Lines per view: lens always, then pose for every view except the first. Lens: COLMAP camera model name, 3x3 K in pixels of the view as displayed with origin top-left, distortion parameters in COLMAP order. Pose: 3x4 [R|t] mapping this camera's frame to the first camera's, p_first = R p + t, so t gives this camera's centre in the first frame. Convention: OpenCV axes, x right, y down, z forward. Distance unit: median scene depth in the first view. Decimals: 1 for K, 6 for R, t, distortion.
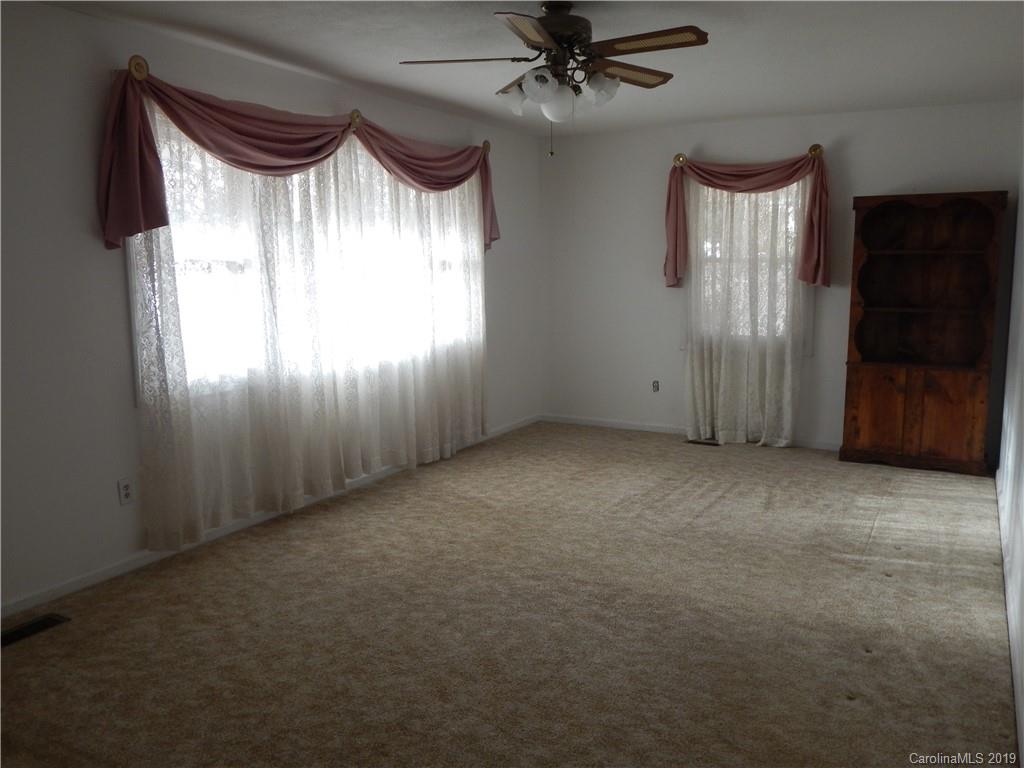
lens RADIAL K [[865.2, 0, 512.0], [0, 865.2, 384.0], [0, 0, 1]] dist [0.045400, -0.012183]
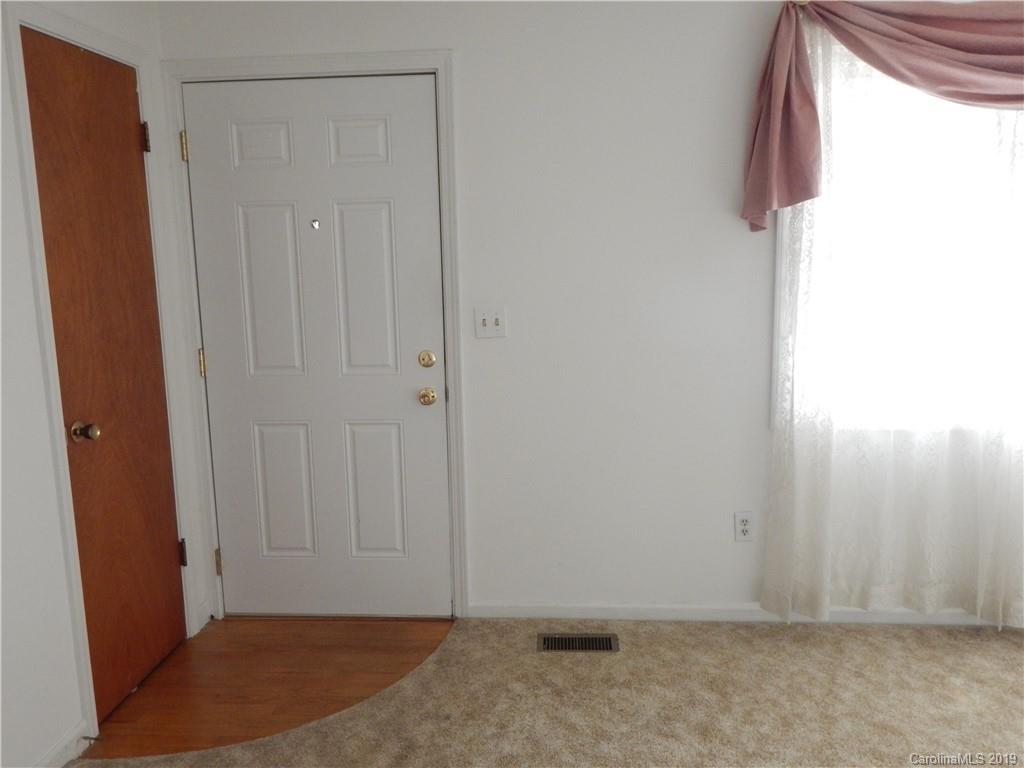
lens RADIAL K [[865.2, 0, 512.0], [0, 865.2, 384.0], [0, 0, 1]] dist [0.045400, -0.012183]
pose [[0.440448, 0.159468, -0.883502, 0.164139], [-0.123481, 0.985506, 0.116321, -0.078017], [0.889246, 0.057863, 0.453755, 0.426104]]
